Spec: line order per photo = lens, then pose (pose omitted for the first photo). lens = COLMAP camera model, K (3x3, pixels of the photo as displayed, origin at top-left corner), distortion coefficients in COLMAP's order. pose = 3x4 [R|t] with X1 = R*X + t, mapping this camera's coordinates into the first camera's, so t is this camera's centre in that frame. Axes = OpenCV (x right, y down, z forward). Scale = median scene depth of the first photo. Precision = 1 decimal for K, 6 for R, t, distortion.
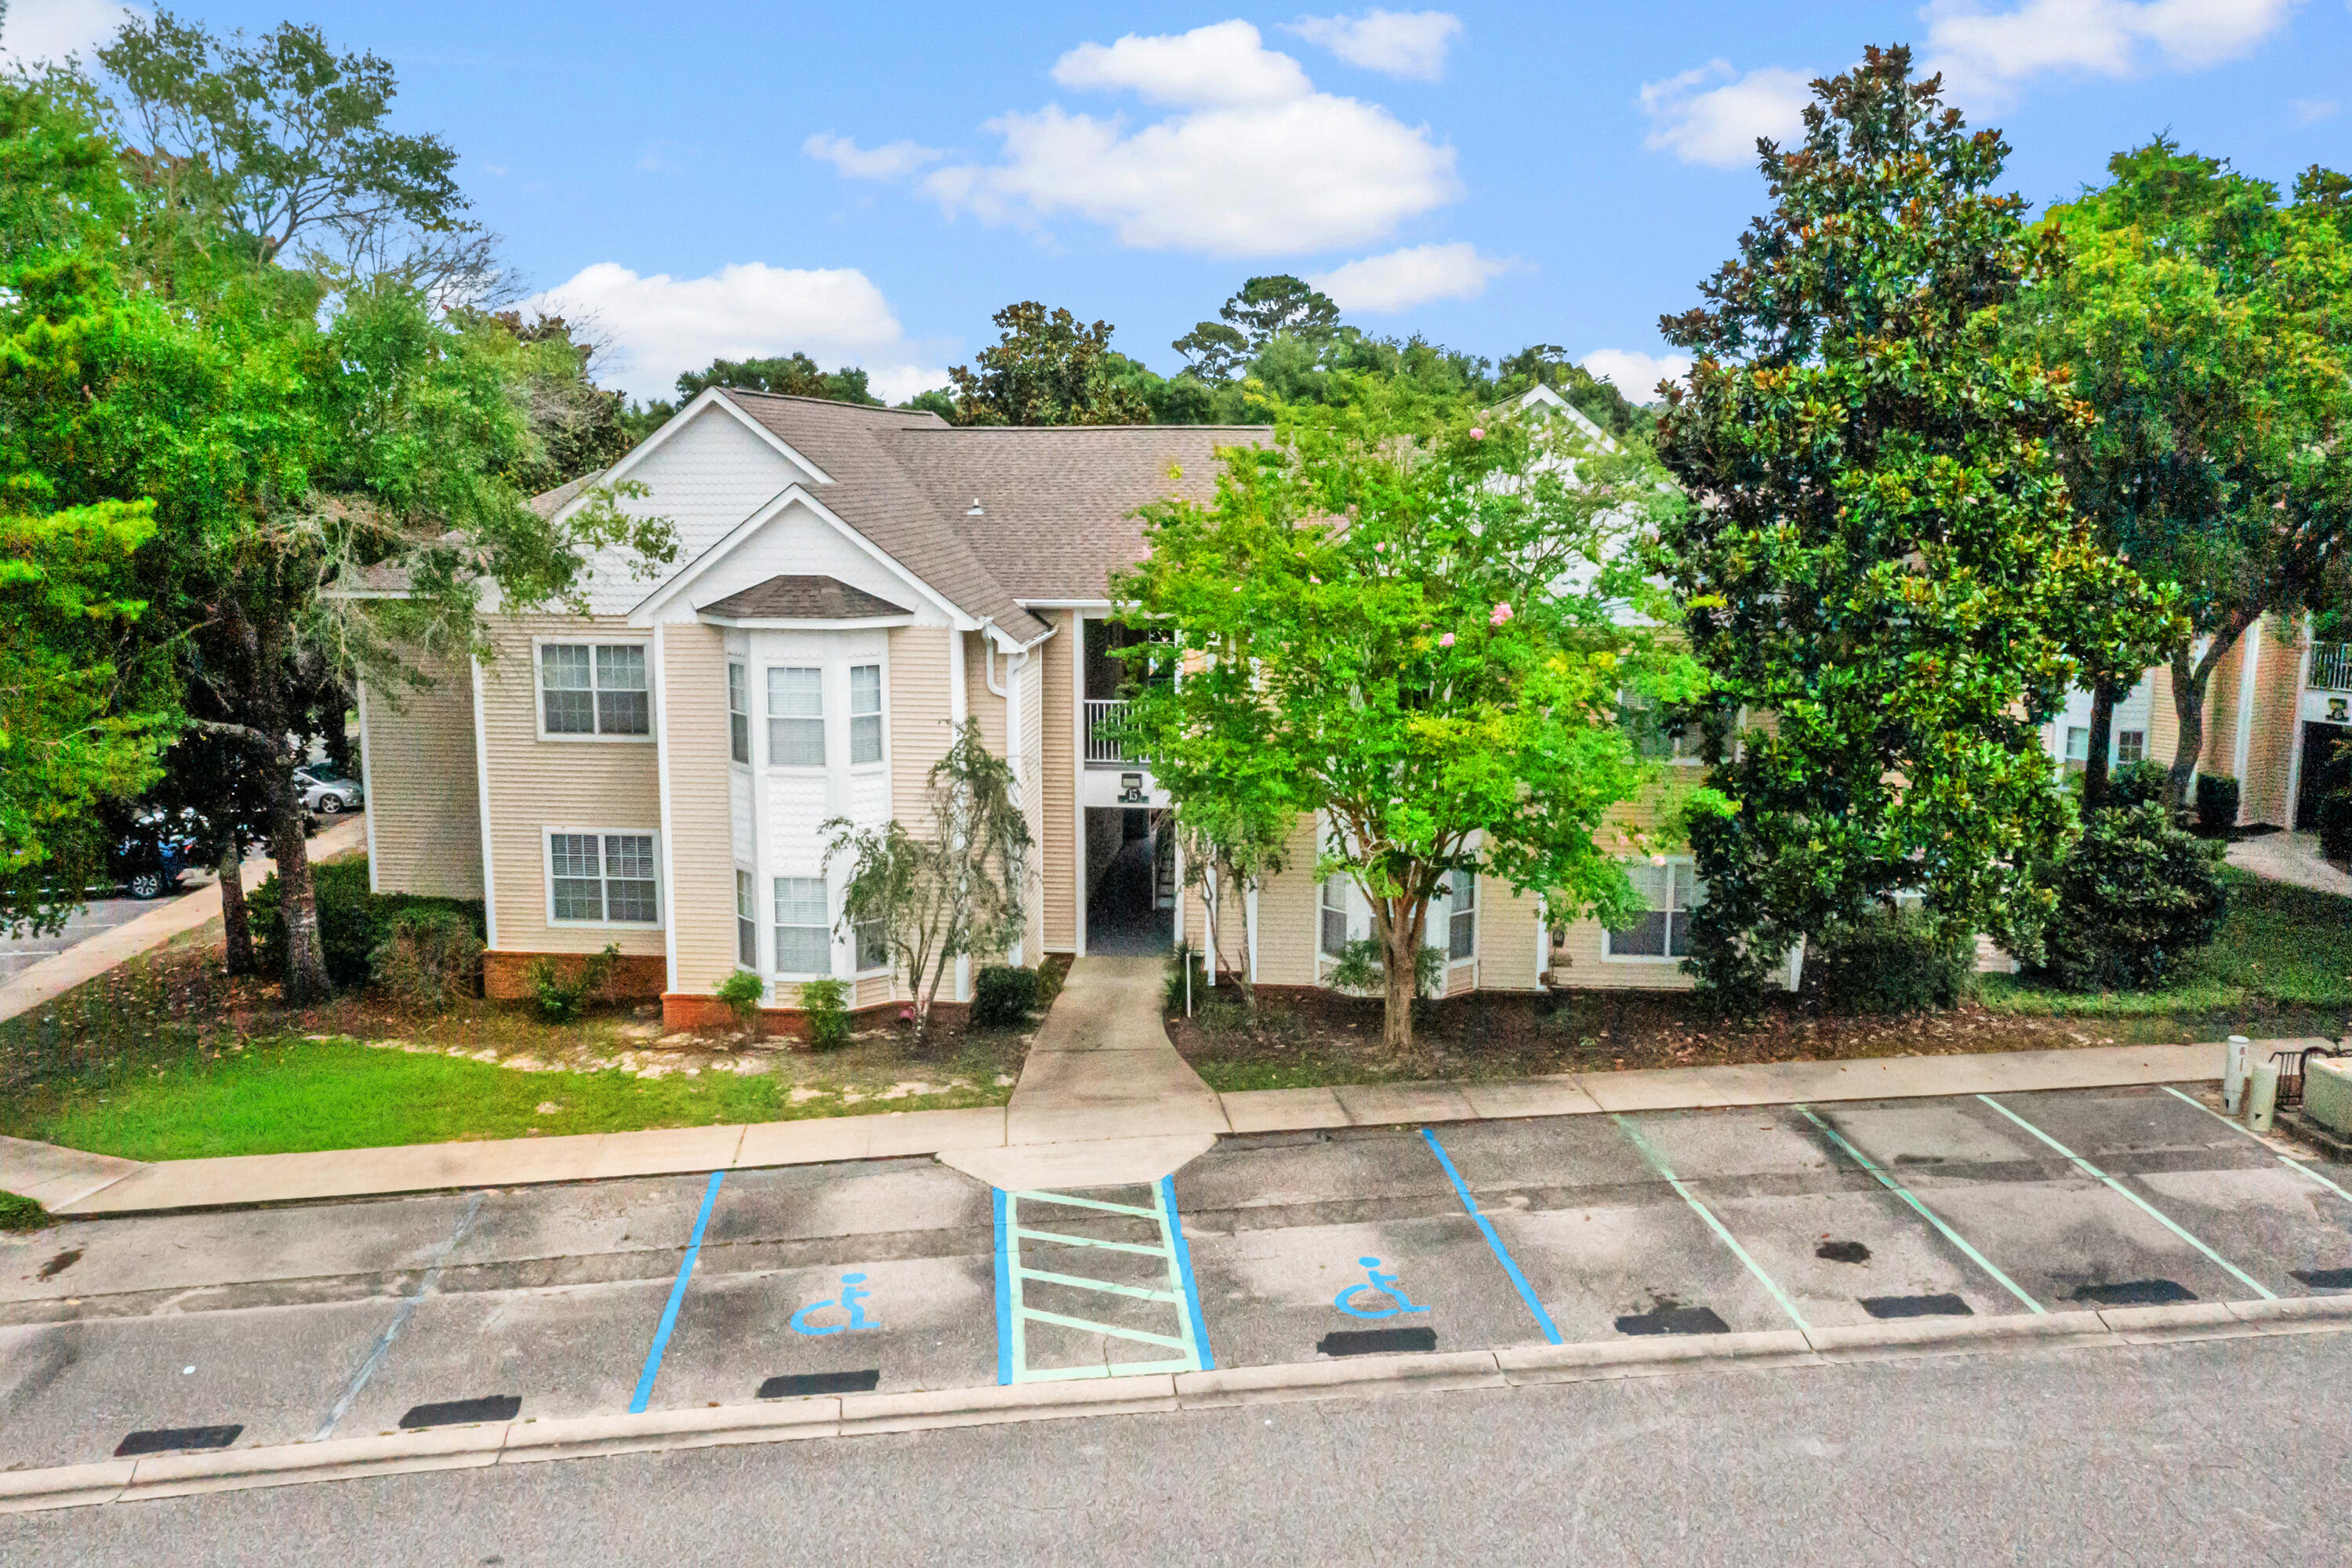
lens RADIAL K [[2015.1, 0, 1176.0], [0, 2015.1, 784.0], [0, 0, 1]] dist [-0.010371, -0.001548]
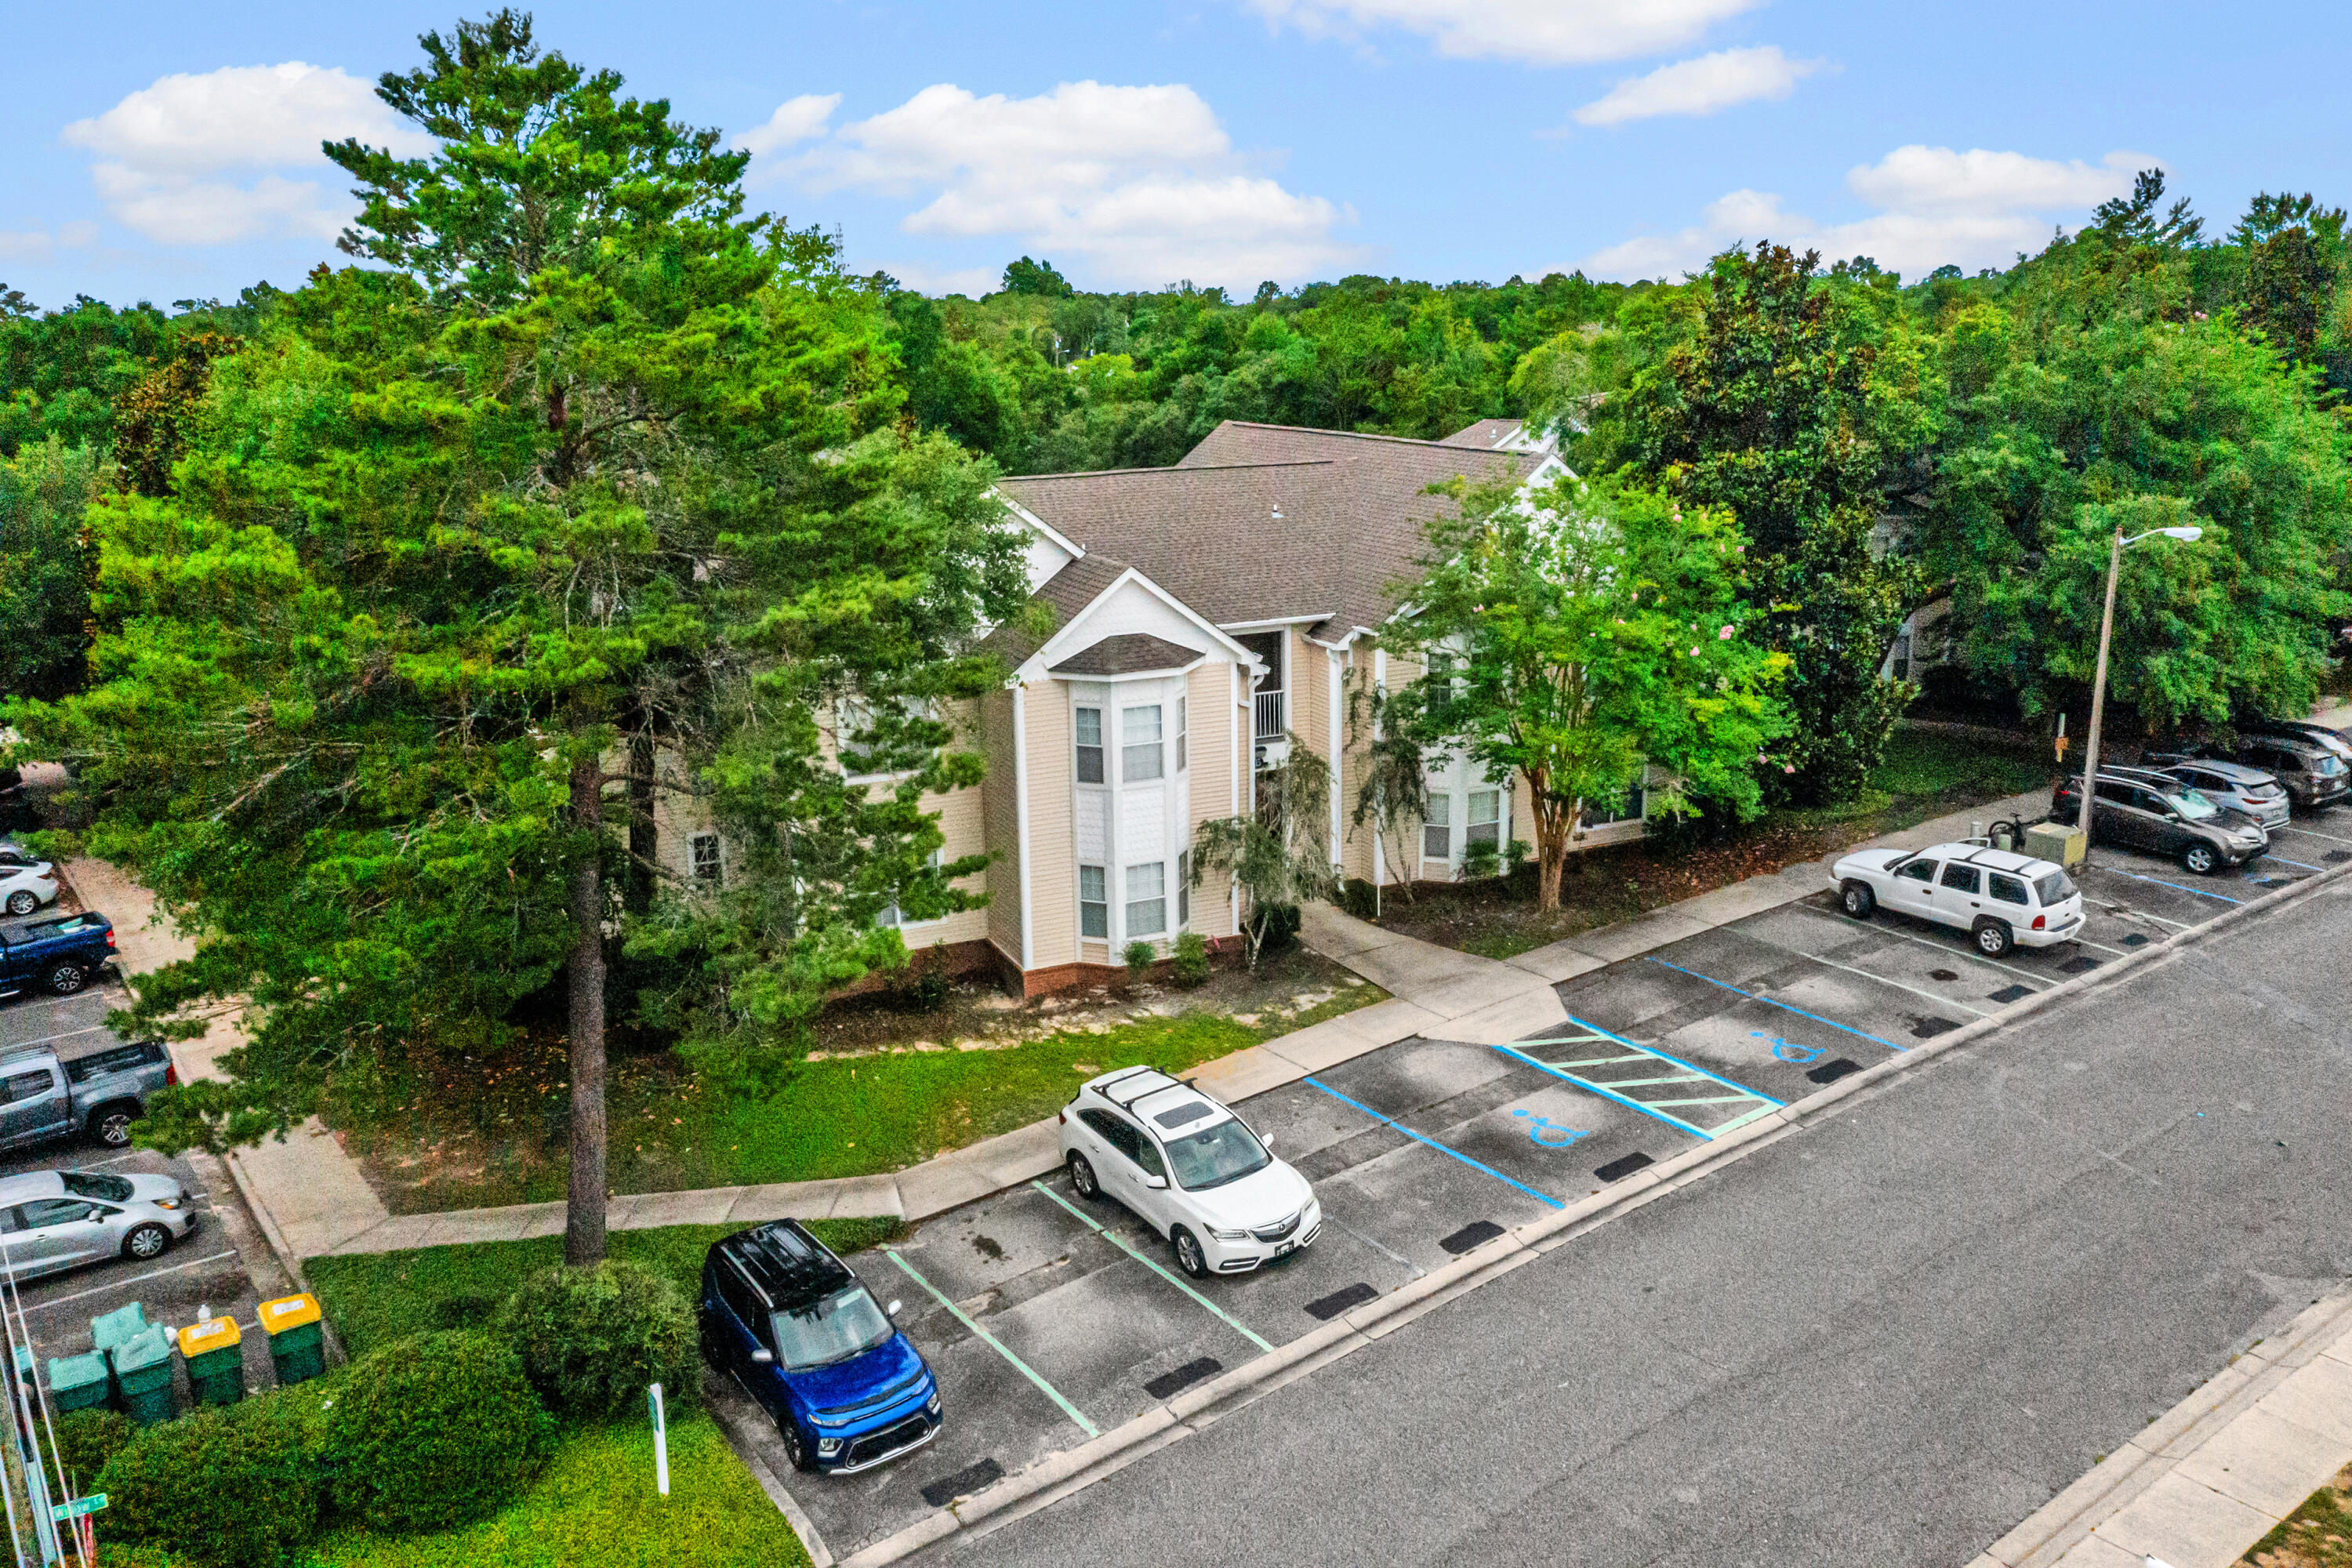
lens RADIAL K [[2015.1, 0, 1176.0], [0, 2015.1, 784.0], [0, 0, 1]] dist [-0.010371, -0.001548]
pose [[0.844212, -0.137601, 0.518046, -1.084413], [0.095311, 0.989622, 0.107540, -0.183813], [-0.527467, -0.041411, 0.848565, -0.148597]]
